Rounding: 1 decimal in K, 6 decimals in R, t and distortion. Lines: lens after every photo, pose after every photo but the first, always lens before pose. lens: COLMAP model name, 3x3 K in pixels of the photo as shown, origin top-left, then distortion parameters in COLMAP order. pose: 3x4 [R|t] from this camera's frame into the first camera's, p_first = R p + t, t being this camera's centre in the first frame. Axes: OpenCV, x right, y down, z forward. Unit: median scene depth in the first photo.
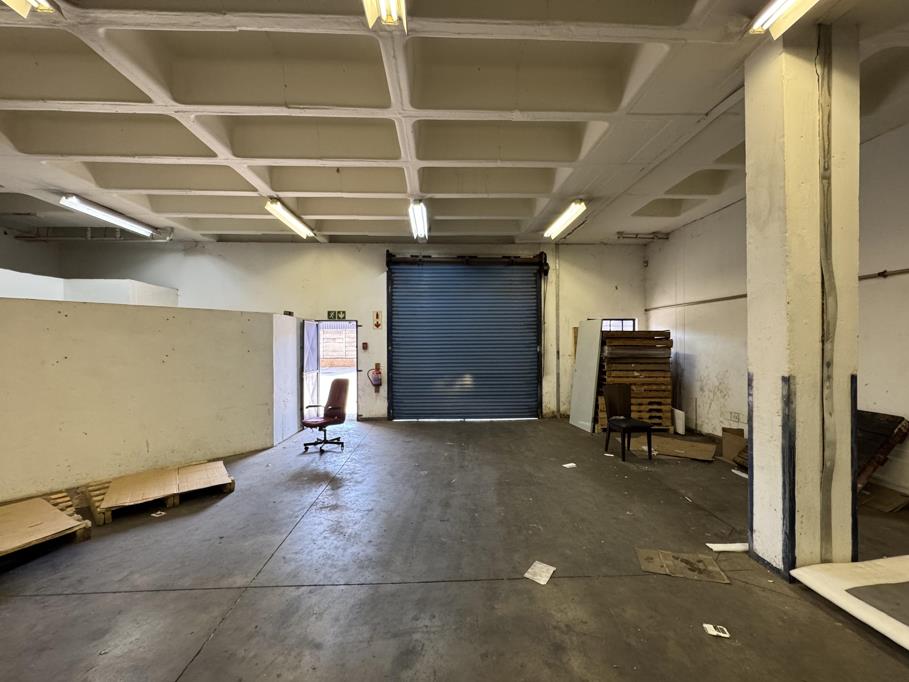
lens RADIAL K [[362.4, 0, 455.0], [0, 362.4, 342.2], [0, 0, 1]] dist [-0.001785, -0.000451]
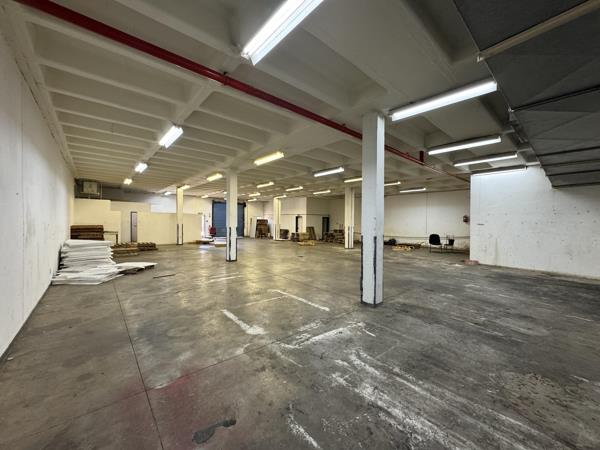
lens RADIAL K [[239.2, 0, 301.1], [0, 239.2, 224.9], [0, 0, 1]] dist [-0.001785, -0.000451]
pose [[0.780823, 0.007386, 0.624709, -1.171196], [-0.018407, 0.999768, 0.011188, 0.001767], [-0.624482, -0.020235, 0.780777, -1.978400]]
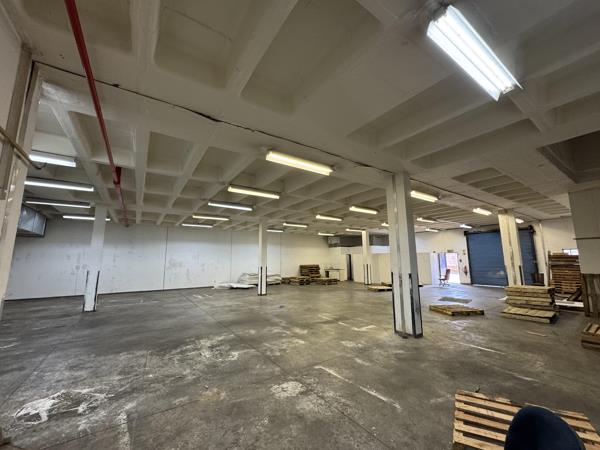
lens RADIAL K [[239.2, 0, 298.0], [0, 239.2, 225.2], [0, 0, 1]] dist [-0.001785, -0.000451]
pose [[0.522245, -0.122222, -0.843992, 0.836251], [0.003548, 0.989979, -0.141168, -0.005589], [0.852788, 0.070730, 0.517445, -1.372291]]
